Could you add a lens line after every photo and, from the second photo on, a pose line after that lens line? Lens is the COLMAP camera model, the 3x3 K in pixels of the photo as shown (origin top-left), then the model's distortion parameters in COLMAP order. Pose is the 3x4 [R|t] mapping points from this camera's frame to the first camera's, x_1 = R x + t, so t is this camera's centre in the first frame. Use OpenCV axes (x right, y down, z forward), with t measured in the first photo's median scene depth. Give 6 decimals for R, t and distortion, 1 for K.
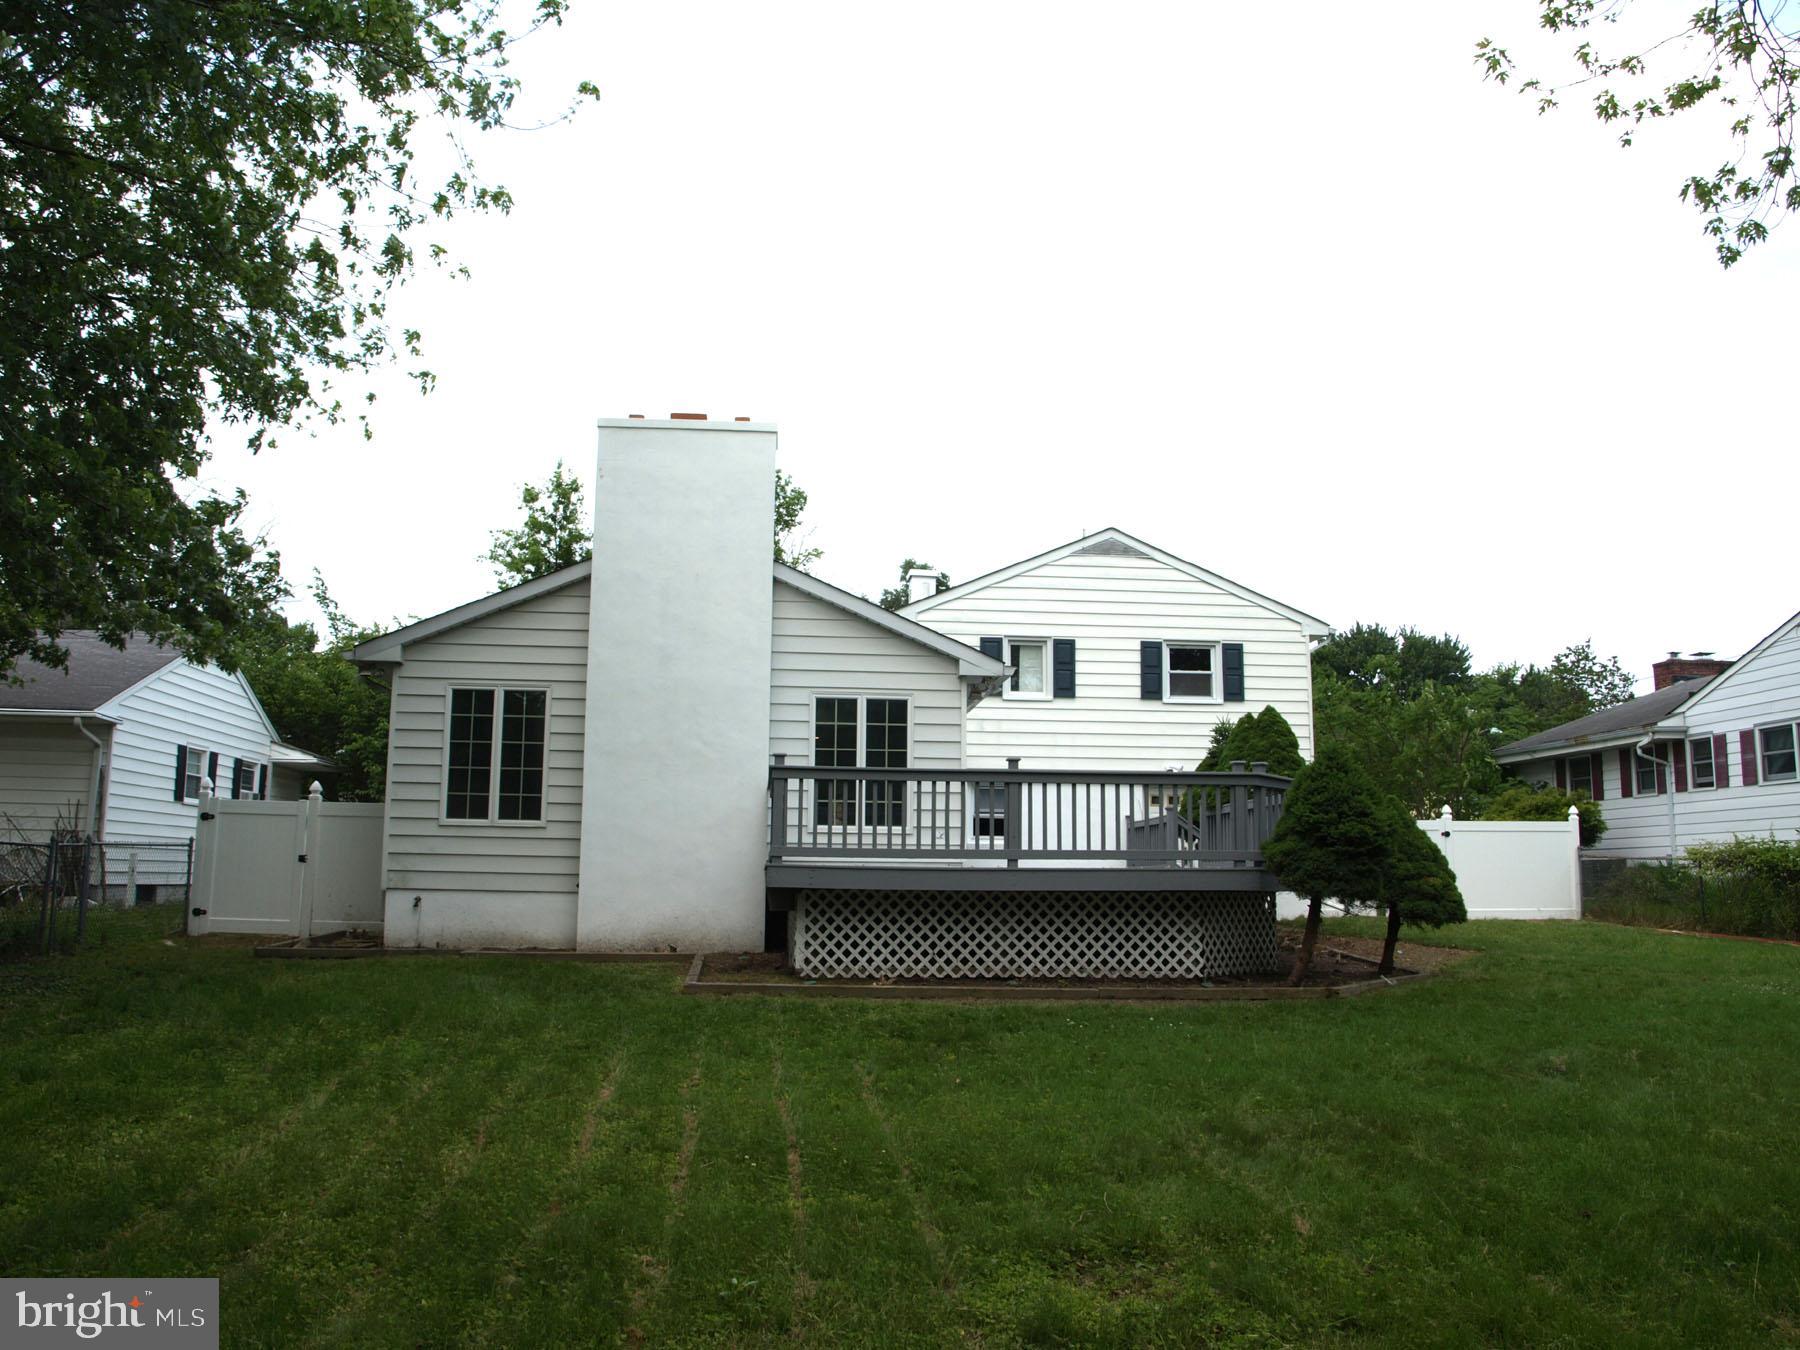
lens RADIAL K [[1421.0, 0, 906.3], [0, 1421.0, 678.4], [0, 0, 1]] dist [-0.070585, -0.000134]
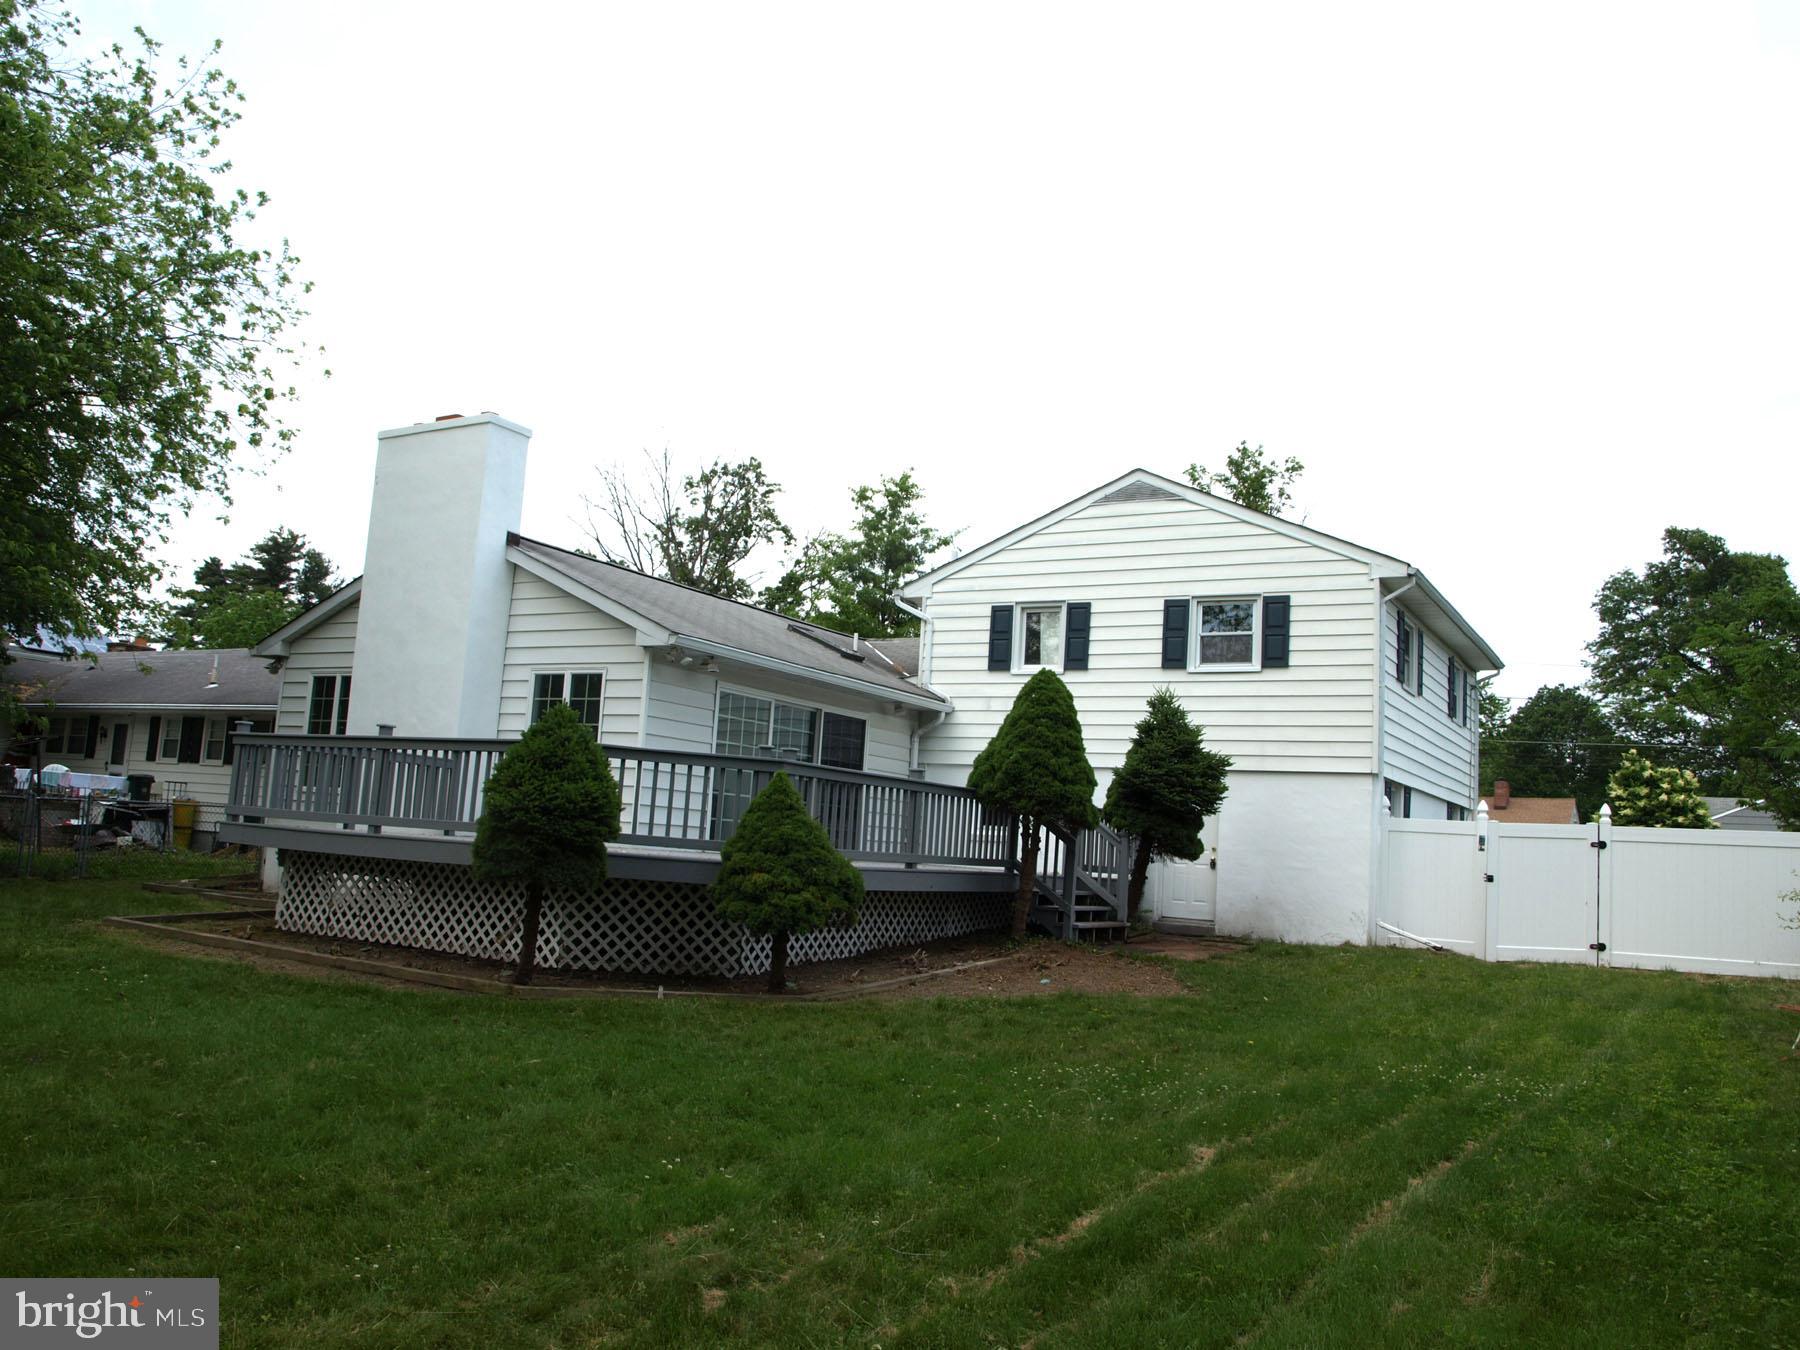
lens RADIAL K [[1421.0, 0, 902.6], [0, 1421.0, 680.1], [0, 0, 1]] dist [-0.070585, -0.000134]
pose [[0.812940, -0.029656, -0.581592, 0.528678], [0.028635, 0.999530, -0.010942, 0.026065], [0.581643, -0.007759, 0.813407, 0.232218]]
